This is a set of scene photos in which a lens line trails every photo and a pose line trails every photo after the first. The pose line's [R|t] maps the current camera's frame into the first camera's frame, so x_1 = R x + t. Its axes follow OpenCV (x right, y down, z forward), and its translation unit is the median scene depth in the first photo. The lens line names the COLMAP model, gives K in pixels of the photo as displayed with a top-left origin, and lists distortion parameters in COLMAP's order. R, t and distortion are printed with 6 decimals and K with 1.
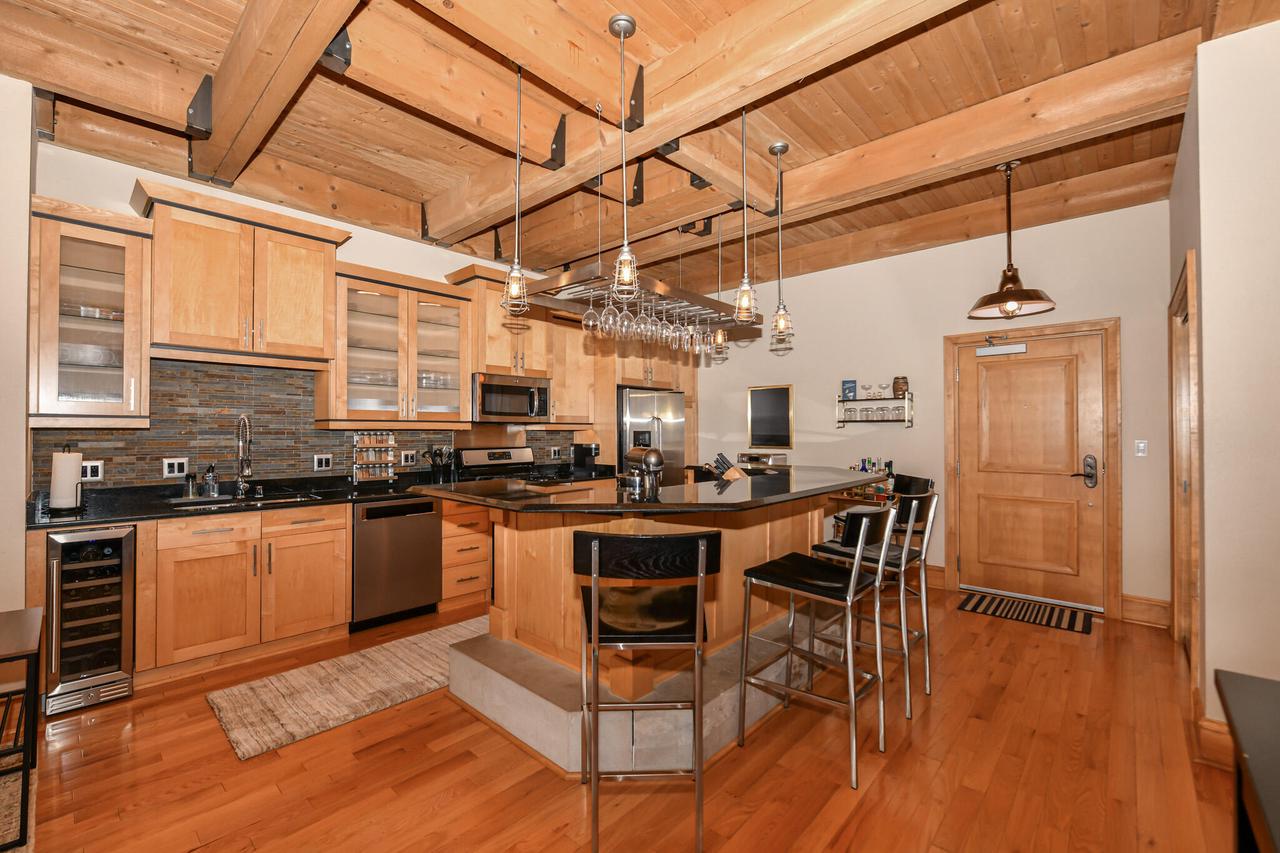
lens RADIAL K [[525.1, 0, 705.9], [0, 525.1, 431.0], [0, 0, 1]] dist [-0.015121, 0.000060]
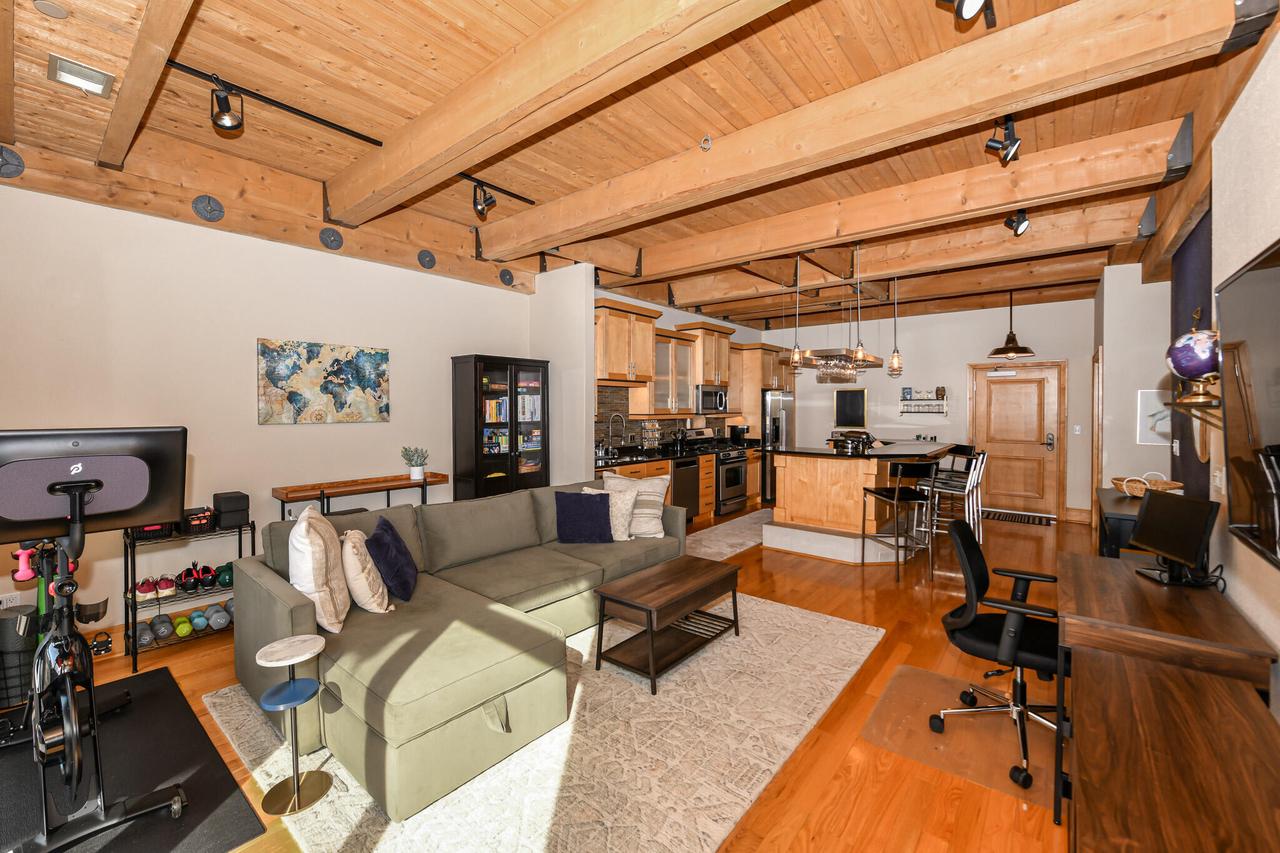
lens RADIAL K [[500.6, 0, 699.1], [0, 500.6, 415.7], [0, 0, 1]] dist [-0.001824, 0.000099]
pose [[0.998626, -0.000141, 0.052412, -0.575135], [-0.000940, 0.999787, 0.020615, -0.048280], [-0.052404, -0.020636, 0.998413, -0.677766]]
